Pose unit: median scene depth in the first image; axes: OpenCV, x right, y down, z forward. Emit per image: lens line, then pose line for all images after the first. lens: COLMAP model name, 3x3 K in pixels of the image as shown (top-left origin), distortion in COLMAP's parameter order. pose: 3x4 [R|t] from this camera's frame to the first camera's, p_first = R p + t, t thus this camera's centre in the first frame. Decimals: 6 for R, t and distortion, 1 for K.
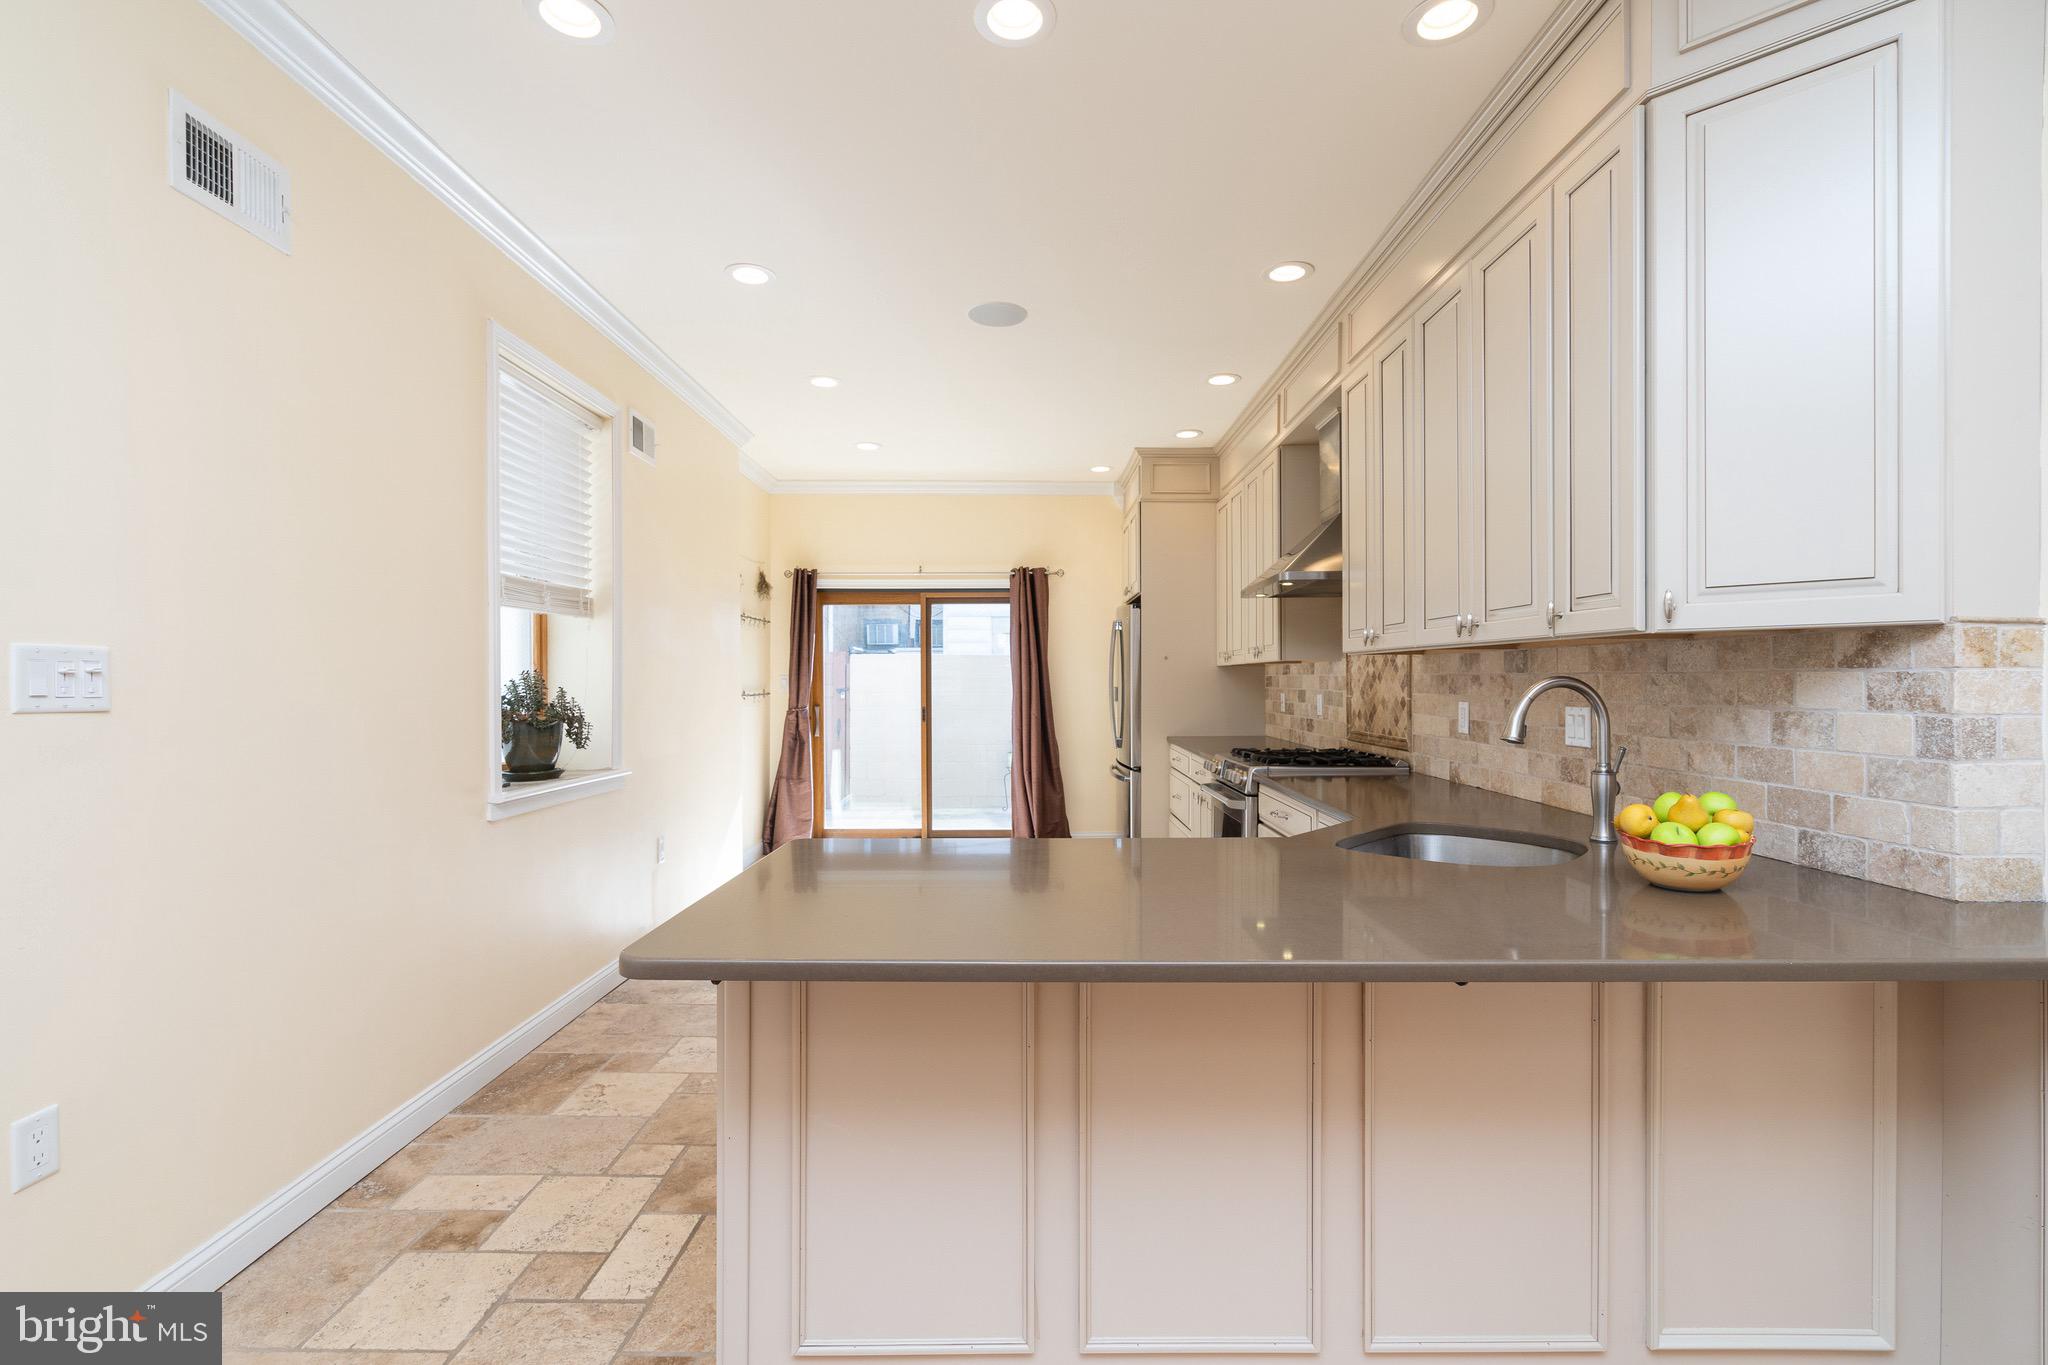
lens RADIAL K [[938.3, 0, 1030.7], [0, 938.3, 674.1], [0, 0, 1]] dist [-0.007383, 0.005830]
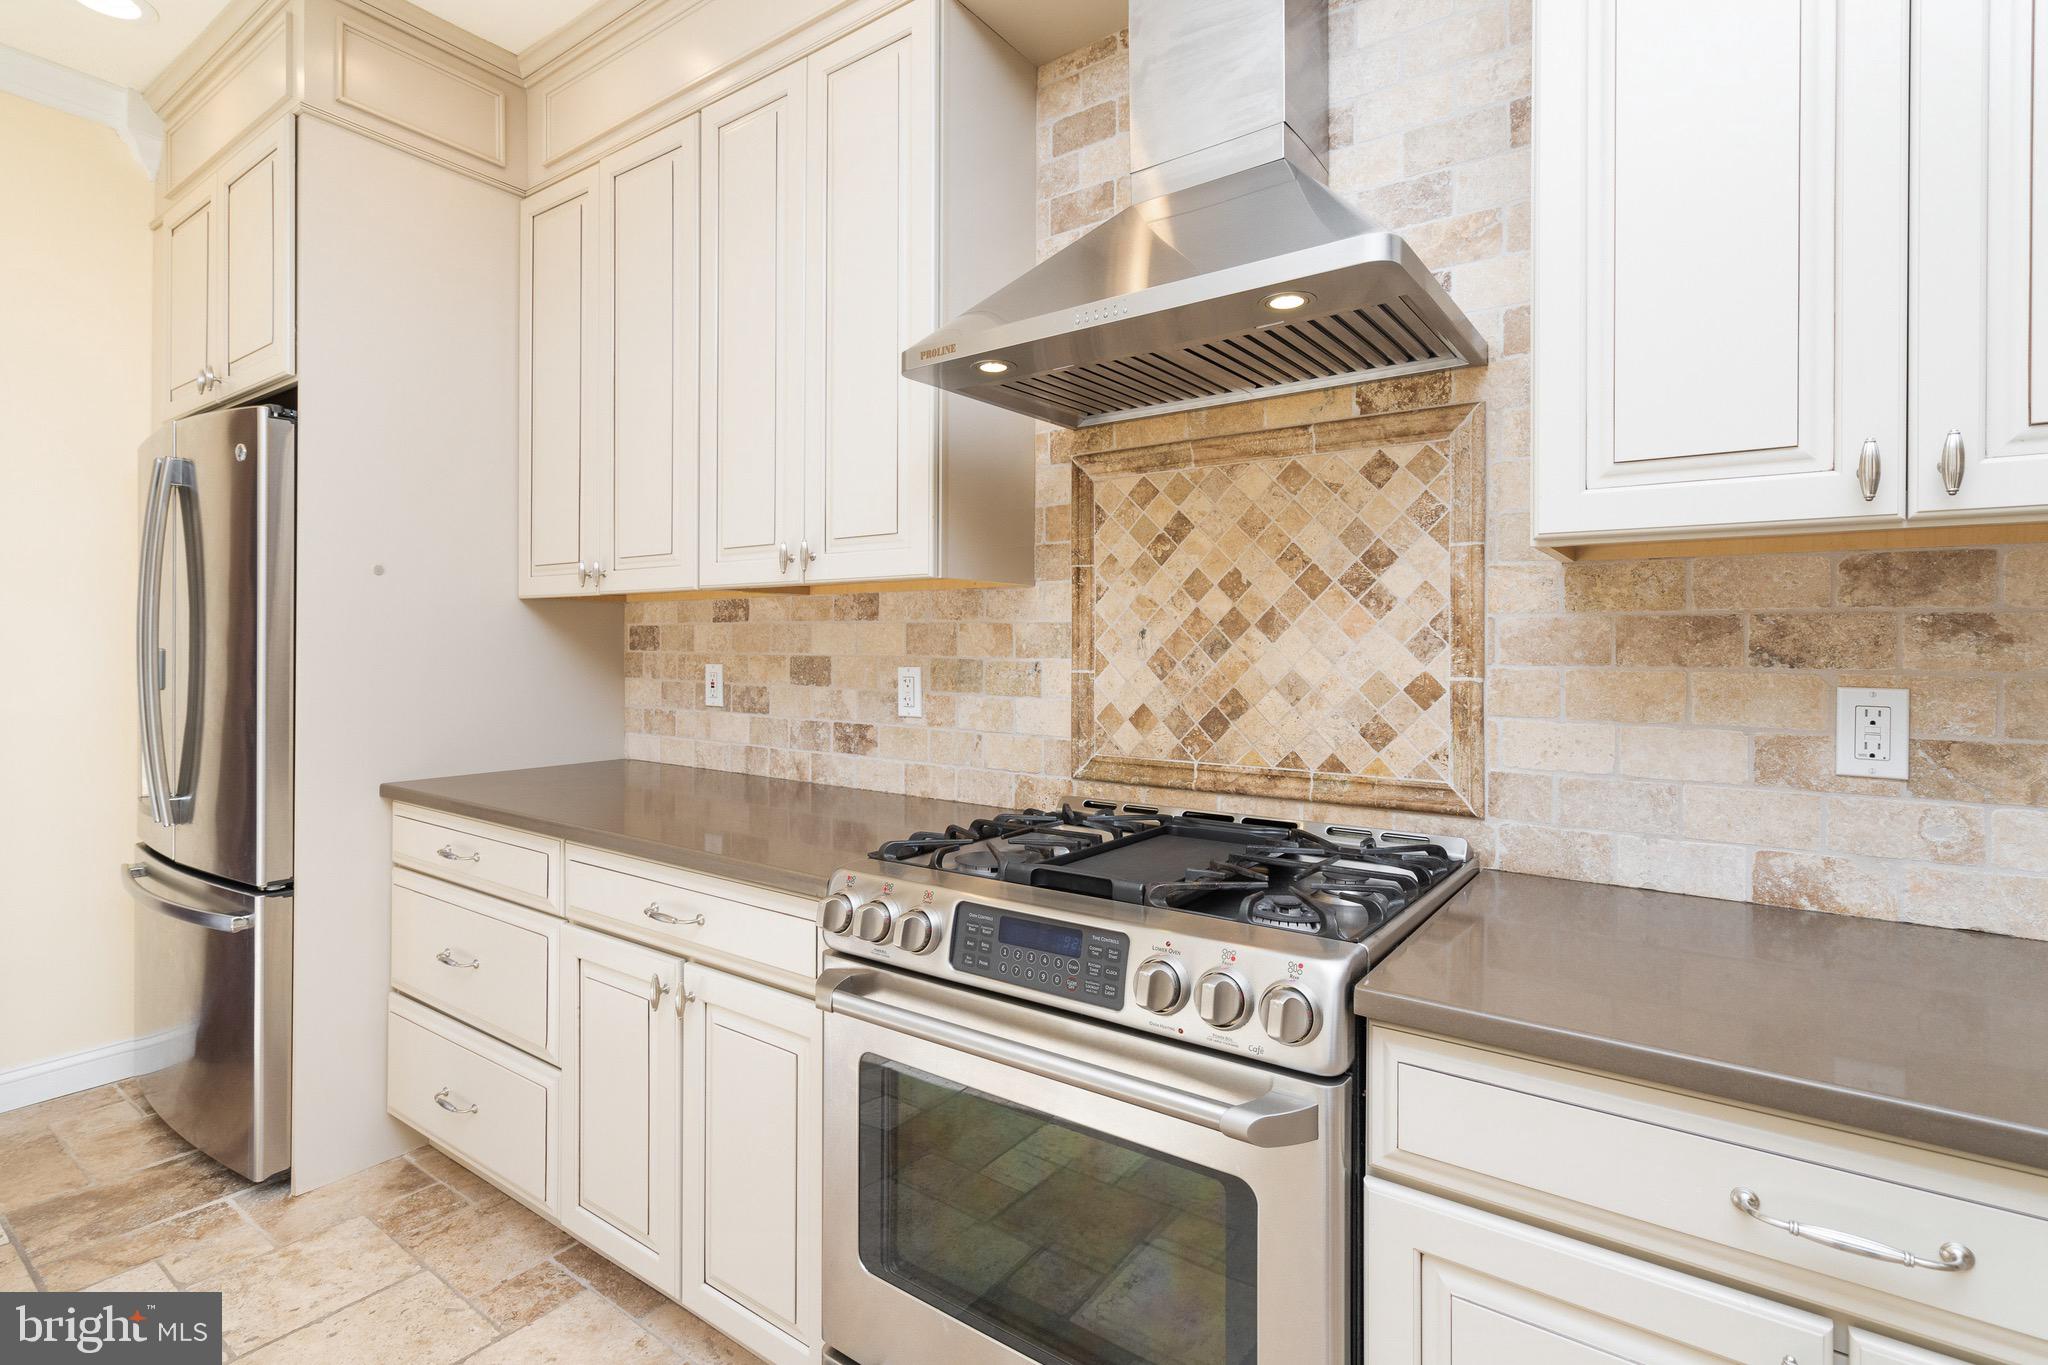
lens RADIAL K [[986.0, 0, 1017.8], [0, 986.0, 643.1], [0, 0, 1]] dist [-0.002045, 0.003707]
pose [[0.591009, 0.007512, 0.806630, -0.024515], [-0.011056, 0.999938, -0.001212, 0.011143], [-0.806589, -0.008201, 0.591056, 0.713578]]
